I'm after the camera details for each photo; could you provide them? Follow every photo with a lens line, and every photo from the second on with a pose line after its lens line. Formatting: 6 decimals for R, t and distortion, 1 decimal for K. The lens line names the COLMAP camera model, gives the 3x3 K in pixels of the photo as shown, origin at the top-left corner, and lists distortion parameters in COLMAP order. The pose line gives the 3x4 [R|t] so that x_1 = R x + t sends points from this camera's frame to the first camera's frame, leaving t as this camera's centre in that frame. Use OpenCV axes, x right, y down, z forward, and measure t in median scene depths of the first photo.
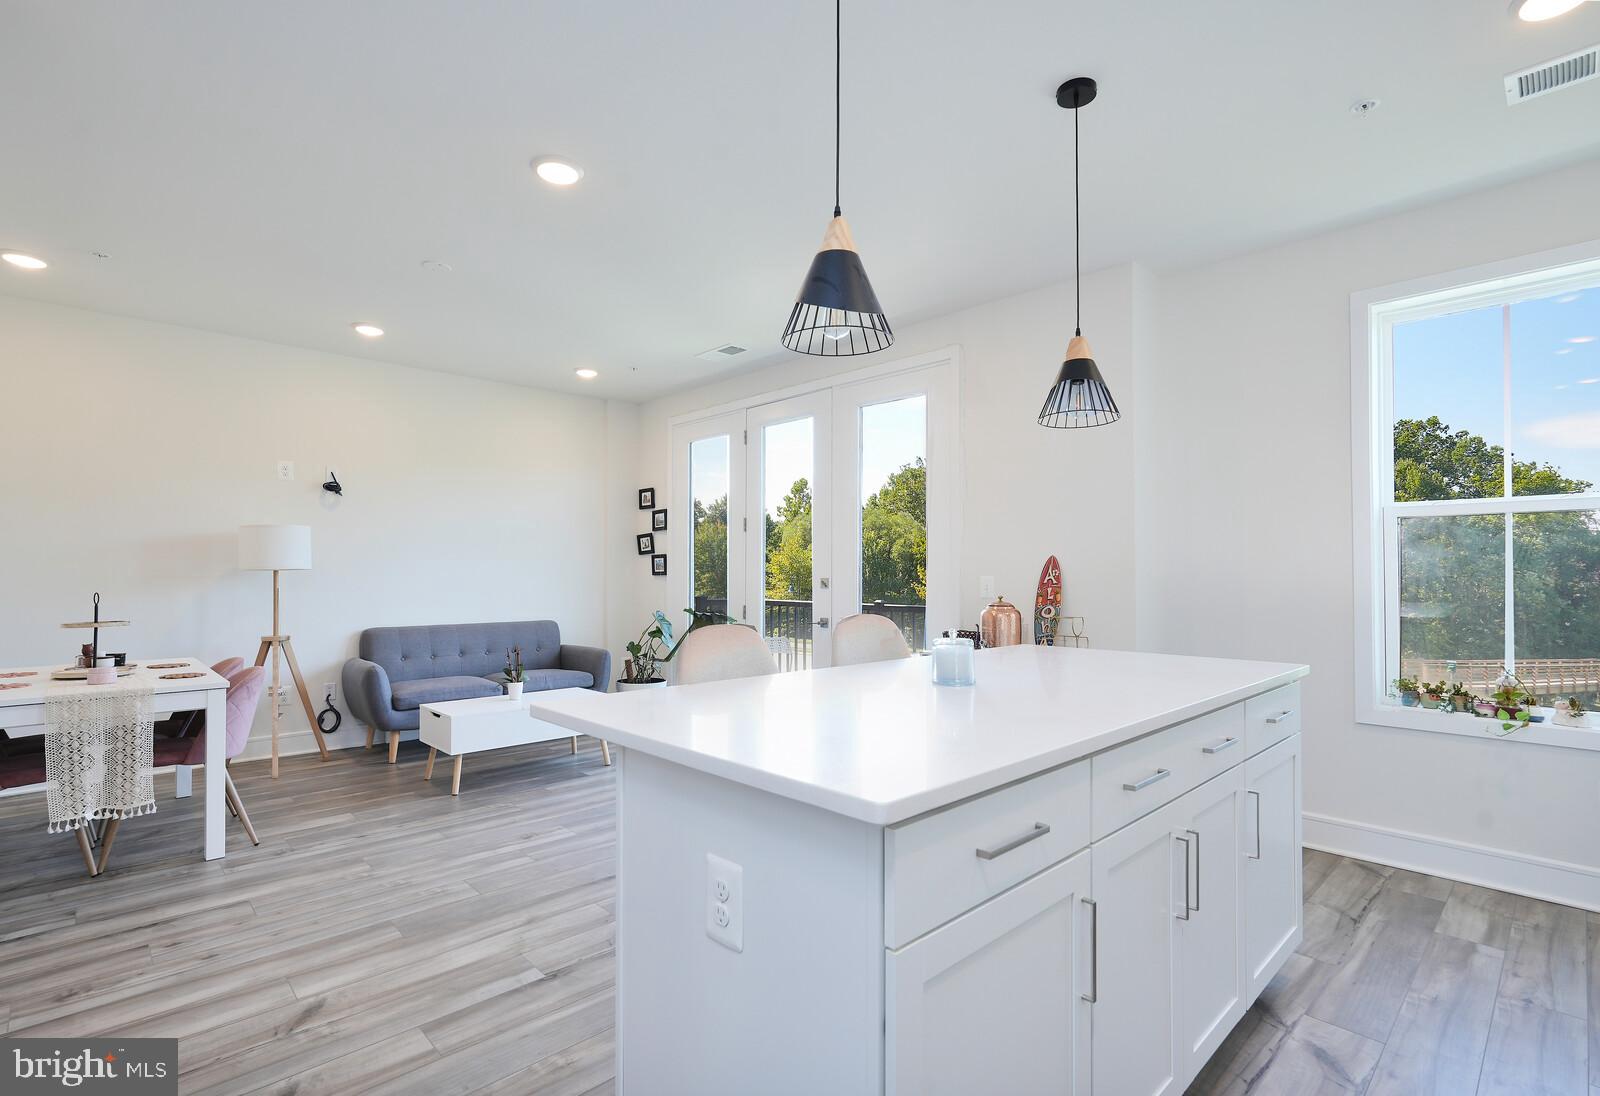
lens RADIAL K [[753.2, 0, 818.6], [0, 753.2, 577.7], [0, 0, 1]] dist [-0.033625, 0.008594]
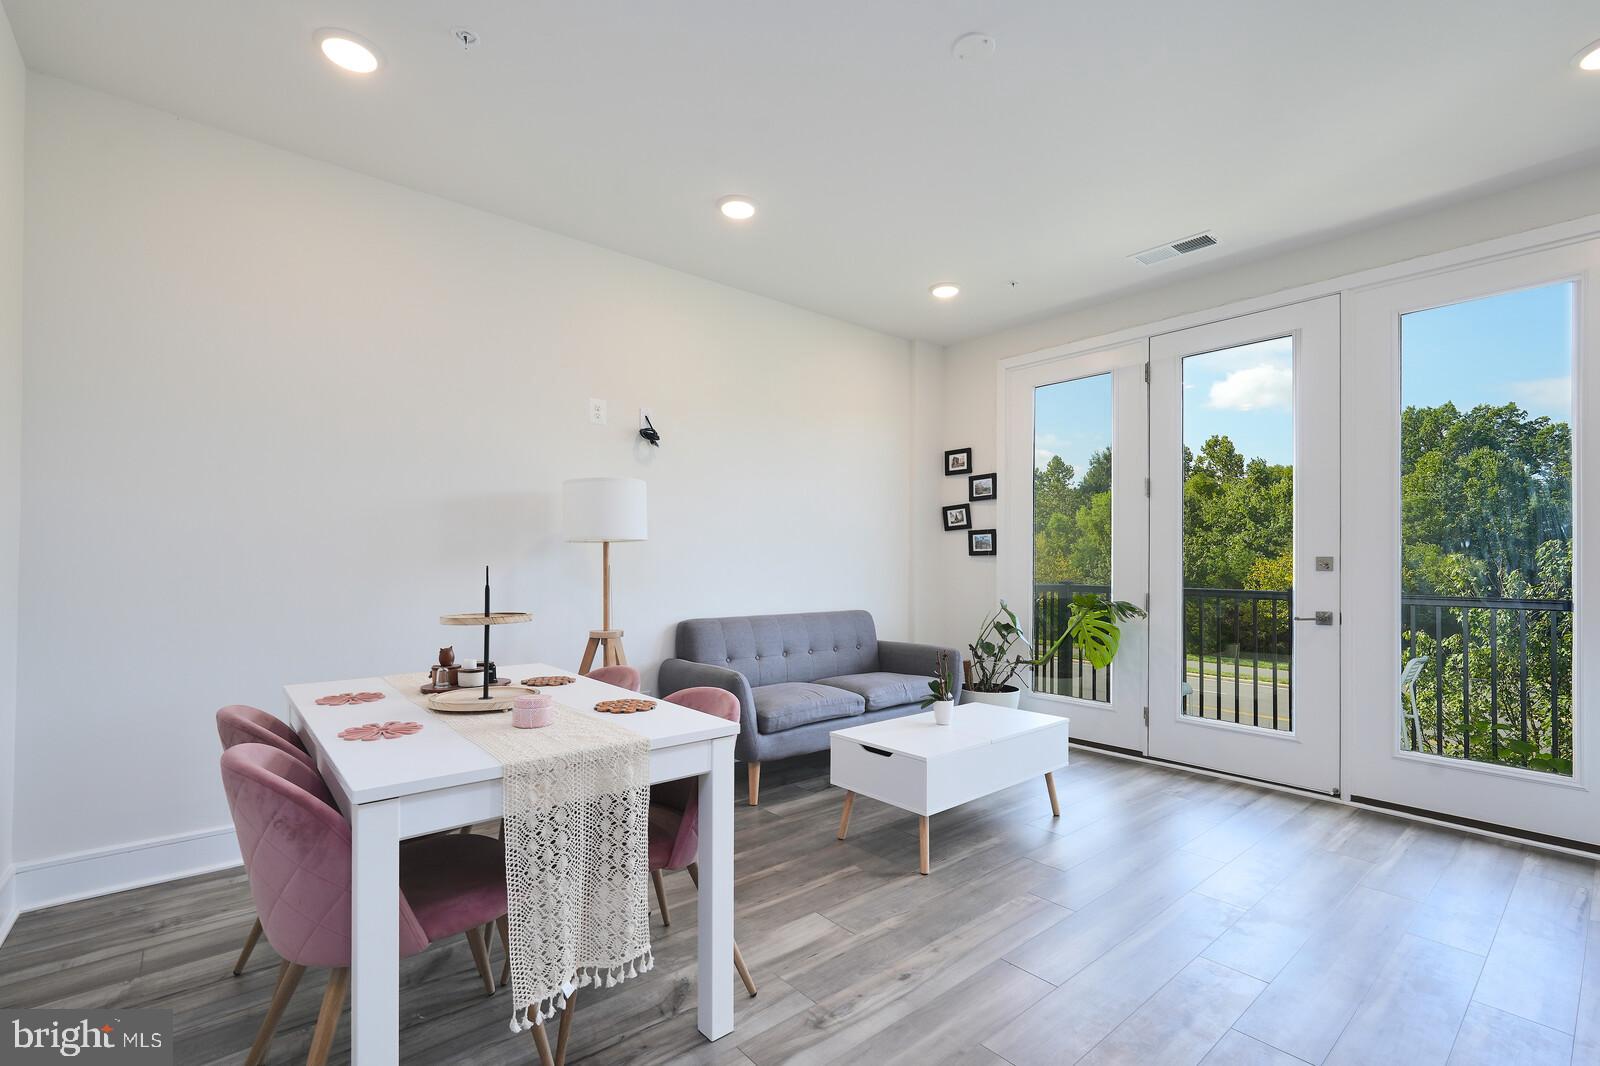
lens RADIAL K [[708.2, 0, 792.5], [0, 708.2, 567.9], [0, 0, 1]] dist [-0.021276, 0.000046]
pose [[0.995280, 0.003690, -0.096973, -0.477655], [-0.003591, 0.999993, 0.001190, 0.013955], [0.096977, -0.000836, 0.995286, 0.313770]]
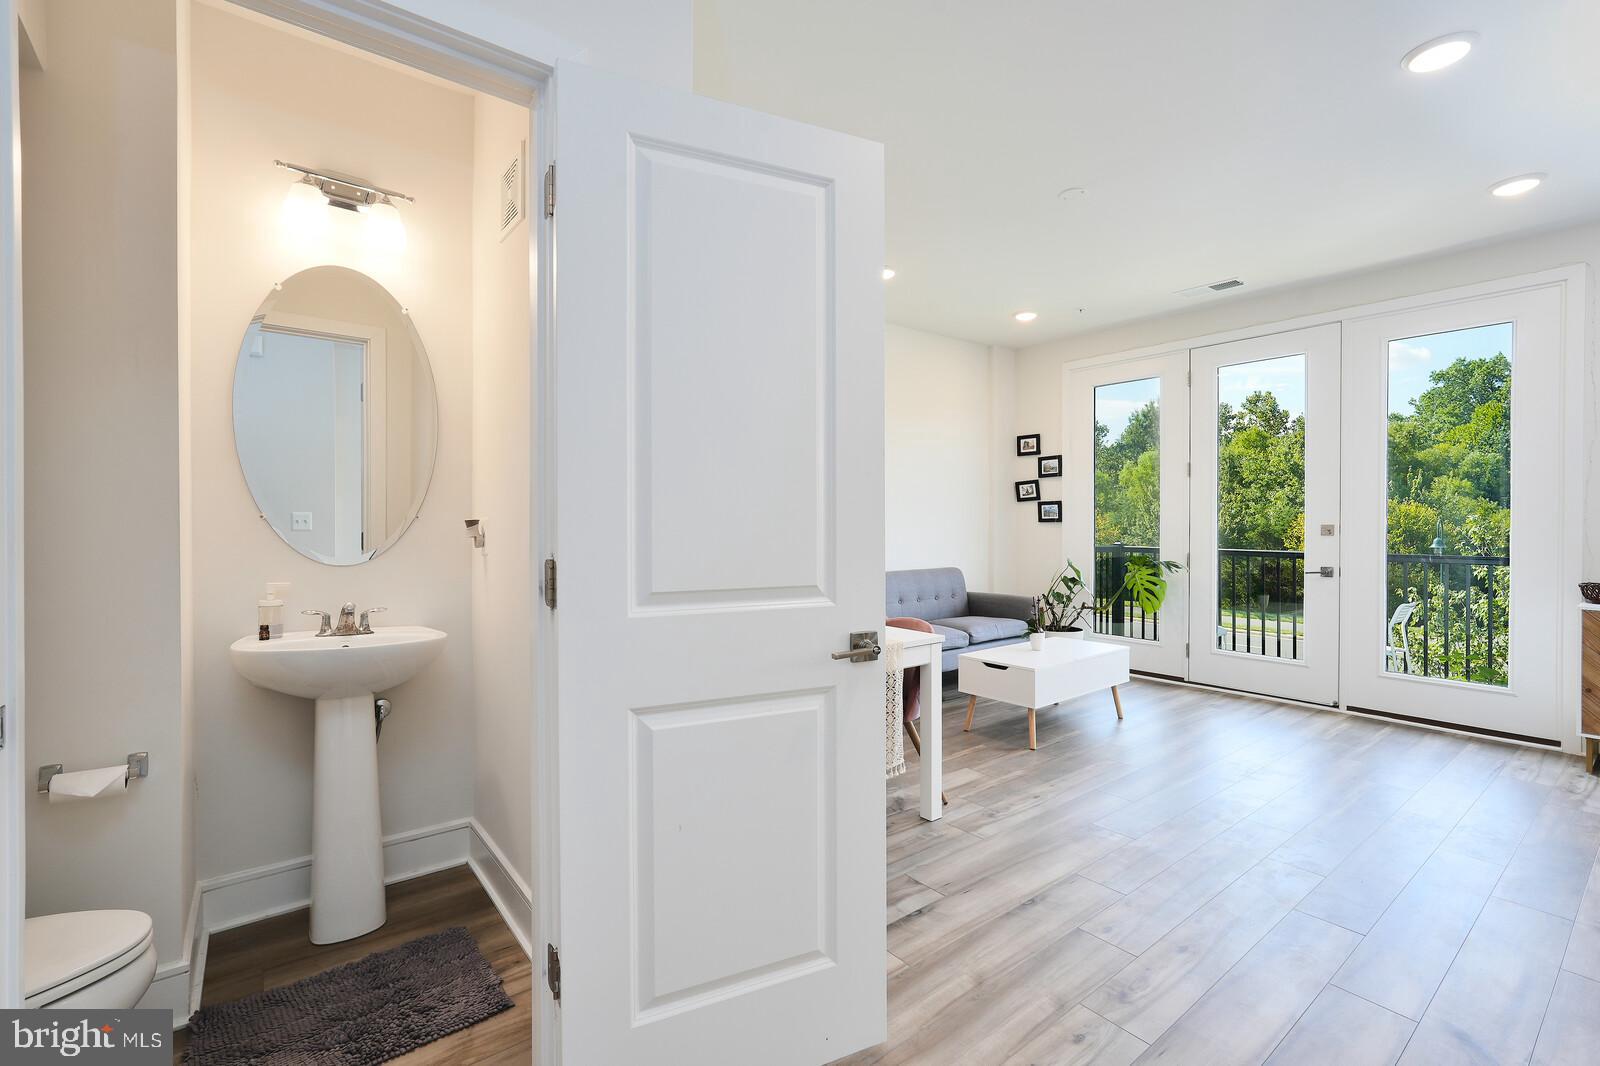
lens RADIAL K [[710.4, 0, 800.0], [0, 710.4, 533.0], [0, 0, 1]] dist [-0.003374, 0.000045]
pose [[0.991776, -0.001081, -0.127983, -0.586194], [0.002870, 0.999901, 0.013798, -0.004069], [0.127955, -0.014052, 0.991680, 0.041774]]
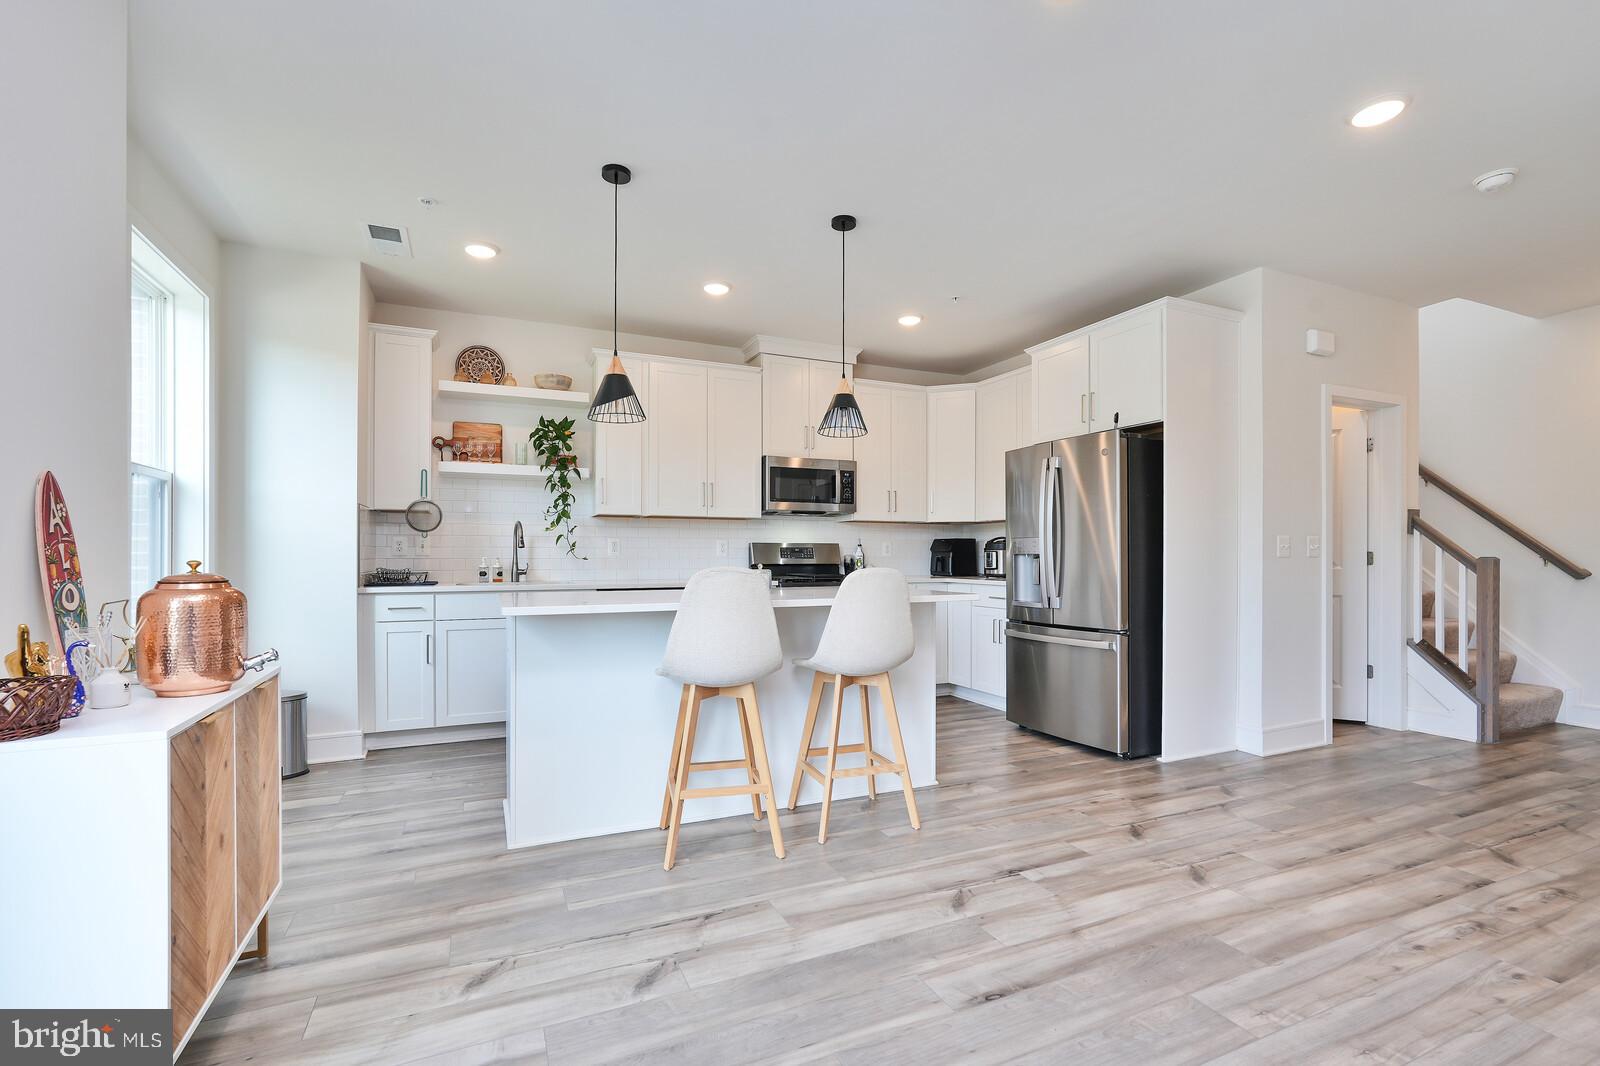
lens RADIAL K [[721.8, 0, 796.2], [0, 721.8, 513.0], [0, 0, 1]] dist [-0.003760, -0.000293]
pose [[-0.934022, 0.016813, 0.356820, -0.216658], [-0.001960, 0.998635, -0.052186, 0.014467], [-0.357211, -0.049442, -0.932714, 1.053531]]
